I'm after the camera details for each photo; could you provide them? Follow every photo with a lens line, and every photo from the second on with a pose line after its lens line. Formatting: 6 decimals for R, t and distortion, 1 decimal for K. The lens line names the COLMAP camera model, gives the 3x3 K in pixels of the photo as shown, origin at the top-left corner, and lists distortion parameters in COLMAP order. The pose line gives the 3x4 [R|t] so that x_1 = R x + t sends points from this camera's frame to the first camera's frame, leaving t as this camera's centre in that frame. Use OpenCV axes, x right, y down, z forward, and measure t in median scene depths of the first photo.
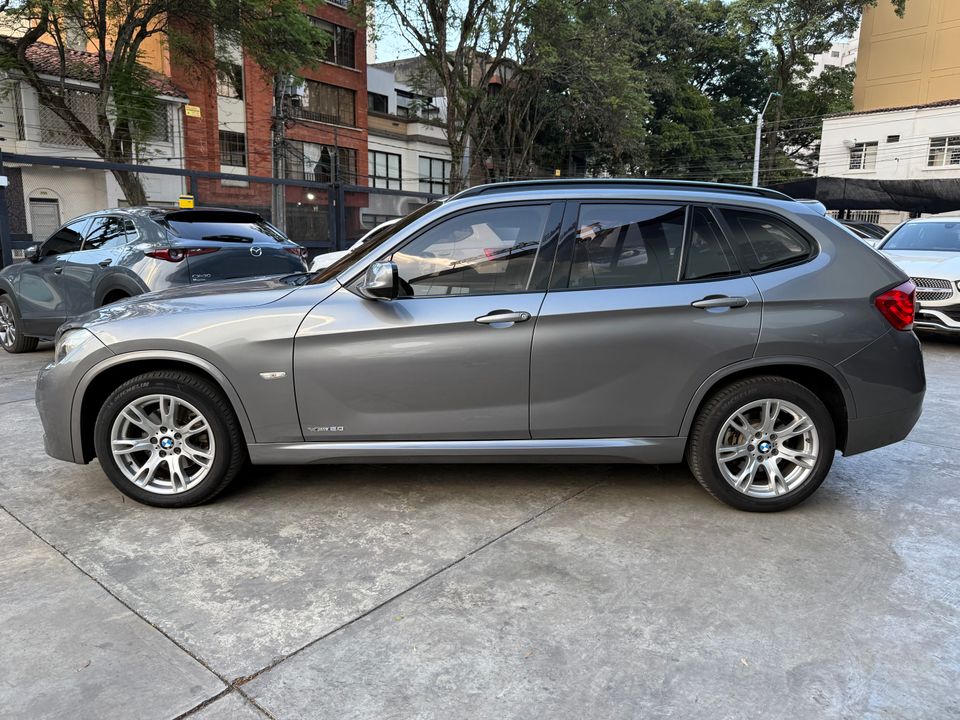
lens RADIAL K [[690.8, 0, 480.8], [0, 690.8, 353.1], [0, 0, 1]] dist [0.008513, -0.011552]
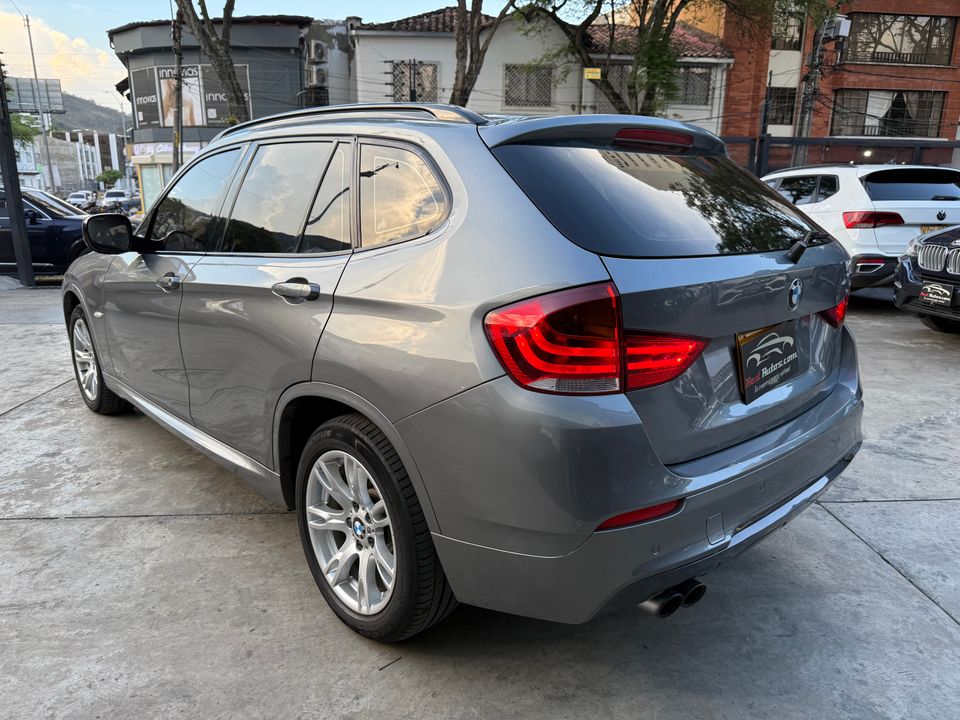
lens RADIAL K [[690.8, 0, 480.8], [0, 690.8, 353.1], [0, 0, 1]] dist [0.008513, -0.011552]
pose [[0.681942, 0.165840, -0.712357, 0.099727], [-0.129628, 0.985941, 0.105438, -0.011698], [0.719827, 0.020439, 0.693852, 0.069497]]
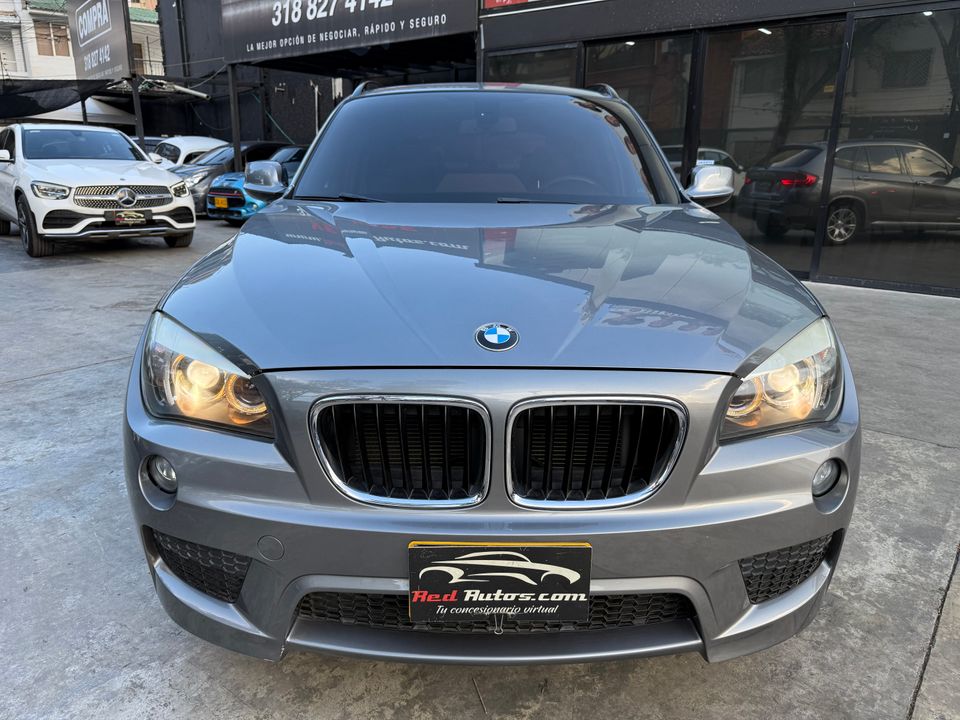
lens RADIAL K [[690.8, 0, 480.8], [0, 690.8, 353.1], [0, 0, 1]] dist [0.008513, -0.011552]
pose [[-0.001156, -0.285879, 0.958265, -0.115376], [0.166142, 0.944893, 0.282090, -0.021511], [-0.986101, 0.159534, 0.046404, 0.132423]]
